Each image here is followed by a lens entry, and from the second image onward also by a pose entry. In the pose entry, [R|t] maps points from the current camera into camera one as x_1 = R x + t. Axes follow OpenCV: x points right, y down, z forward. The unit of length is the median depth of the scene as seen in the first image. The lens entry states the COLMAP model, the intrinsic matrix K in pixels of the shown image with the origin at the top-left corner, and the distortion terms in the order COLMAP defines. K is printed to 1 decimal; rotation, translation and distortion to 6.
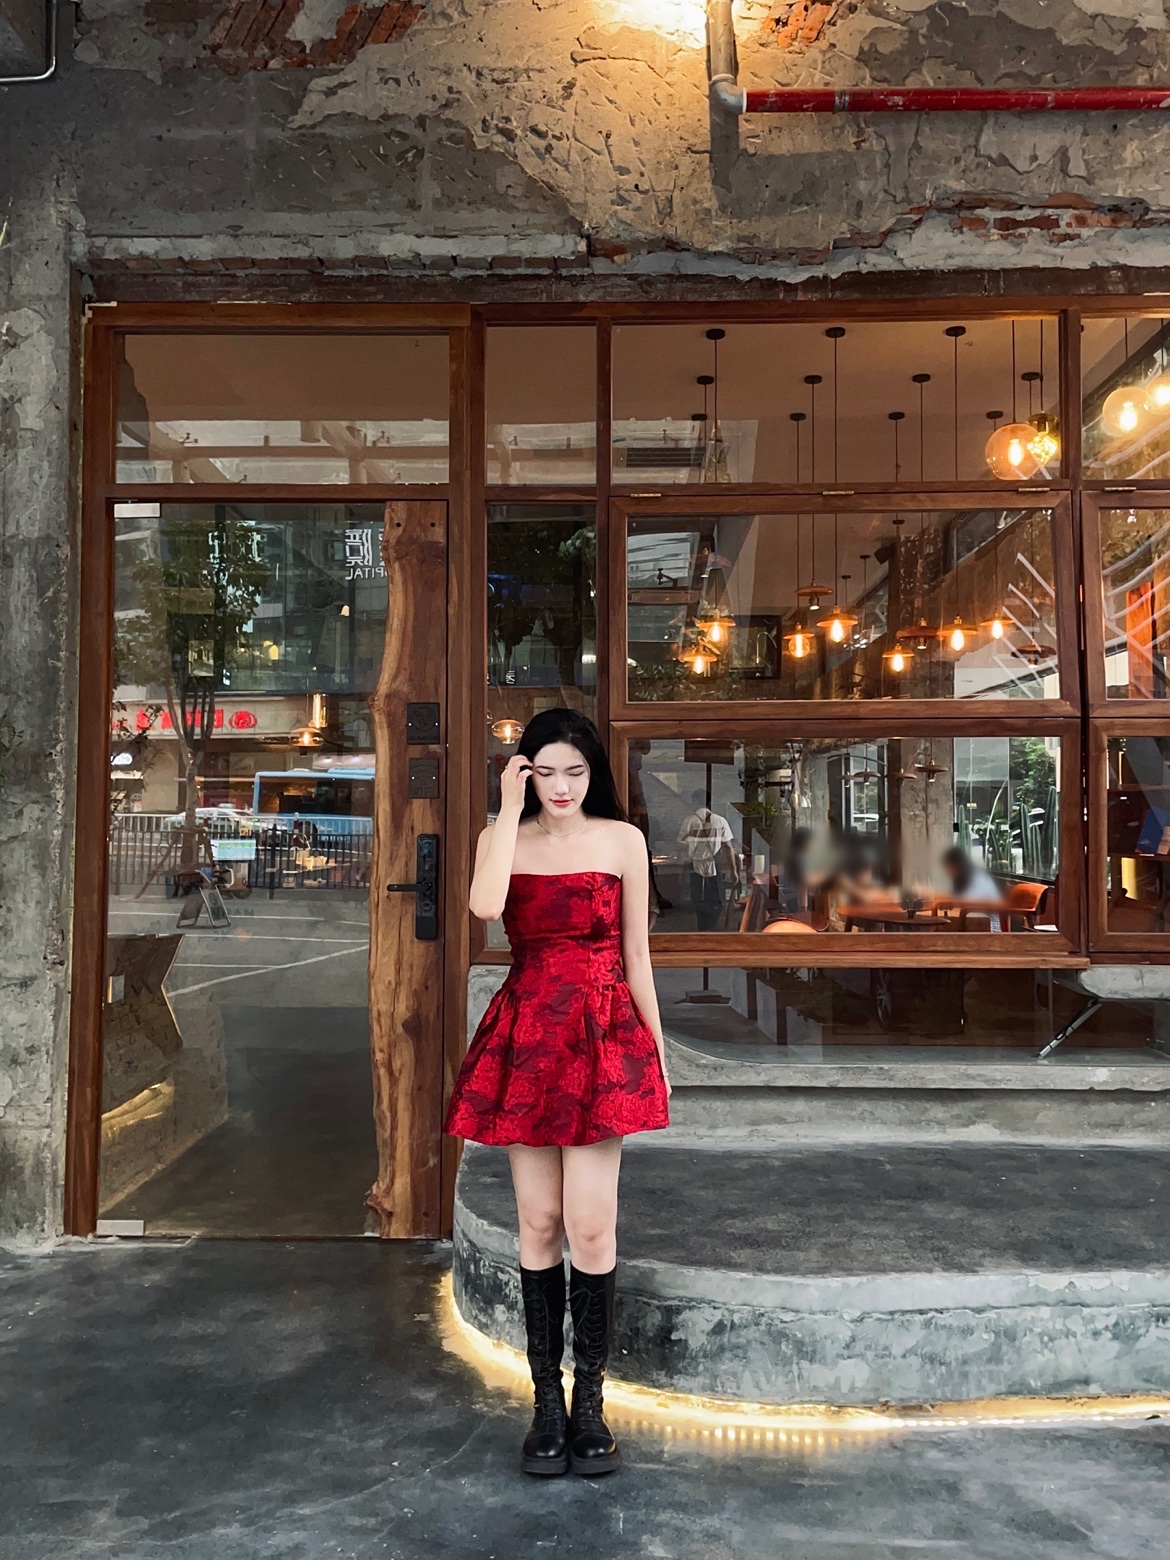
lens RADIAL K [[1422.7, 0, 597.7], [0, 1422.7, 736.9], [0, 0, 1]] dist [0.059976, -0.056533]
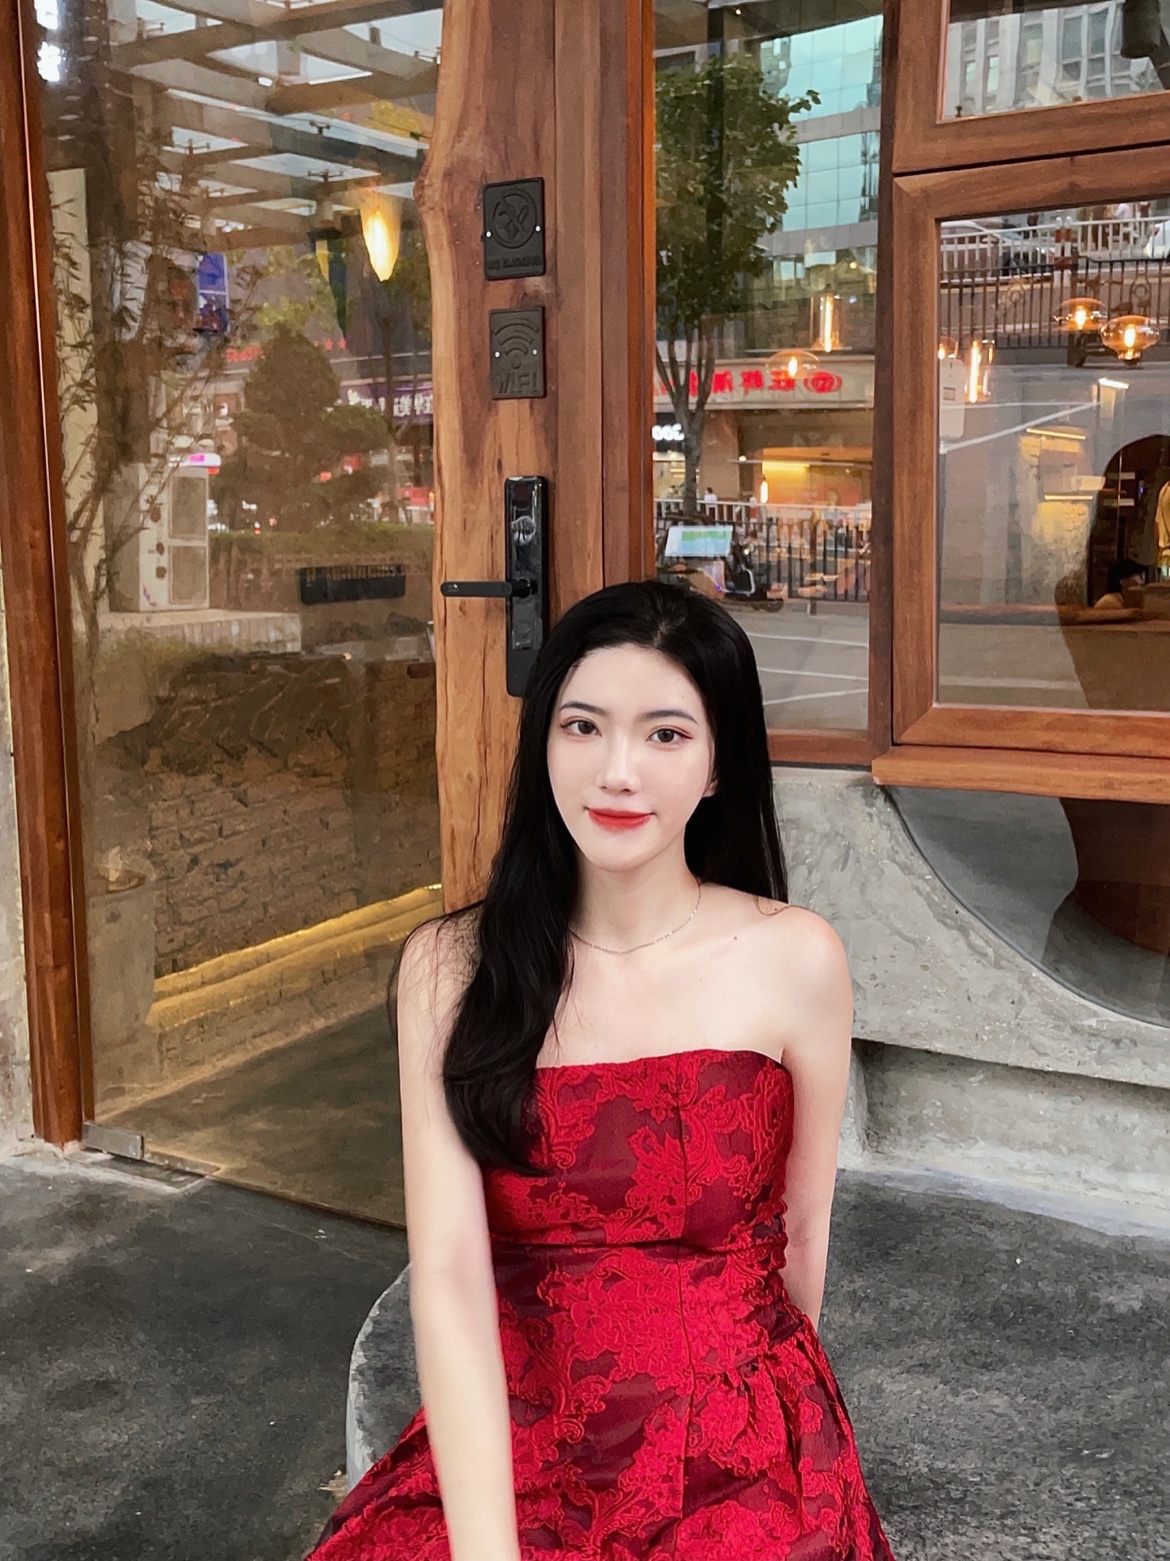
lens RADIAL K [[1688.5, 0, 583.0], [0, 1688.5, 787.9], [0, 0, 1]] dist [0.055922, 0.000000]
pose [[0.877187, 0.073668, -0.474463, 0.170488], [0.028353, 0.978488, 0.204345, 0.055545], [0.479310, -0.192701, 0.856229, 0.511437]]
